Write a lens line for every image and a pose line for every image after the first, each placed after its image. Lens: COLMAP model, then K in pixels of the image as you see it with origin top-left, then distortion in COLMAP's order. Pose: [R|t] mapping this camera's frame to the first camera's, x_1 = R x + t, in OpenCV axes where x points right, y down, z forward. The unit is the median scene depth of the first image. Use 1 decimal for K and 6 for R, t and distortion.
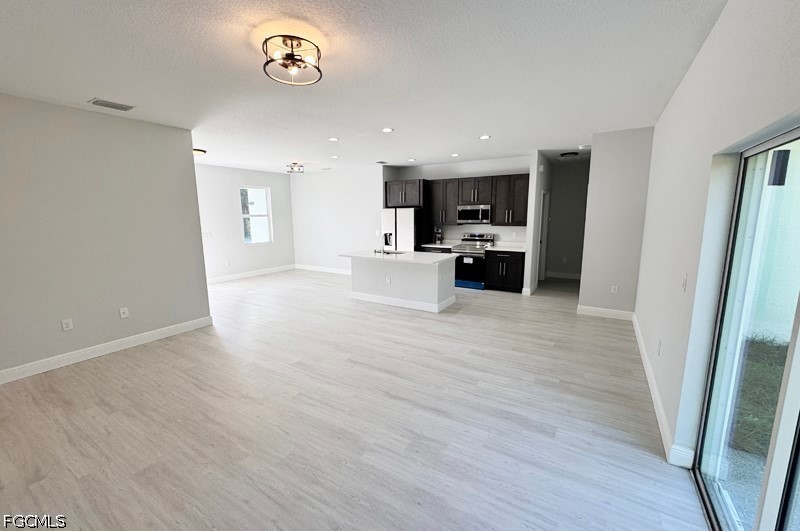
lens RADIAL K [[327.9, 0, 400.5], [0, 327.9, 265.1], [0, 0, 1]] dist [-0.001435, -0.000031]
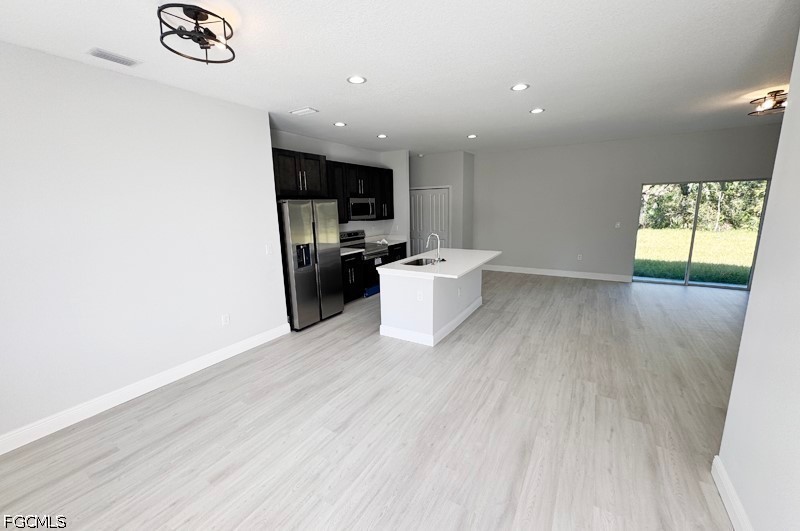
lens RADIAL K [[318.2, 0, 401.4], [0, 318.2, 266.5], [0, 0, 1]] dist [-0.001219, -0.000178]
pose [[-0.006760, -0.181655, 0.983339, -0.643546], [0.179660, 0.967140, 0.179897, -0.144903], [-0.983706, 0.177883, 0.026099, 0.934239]]
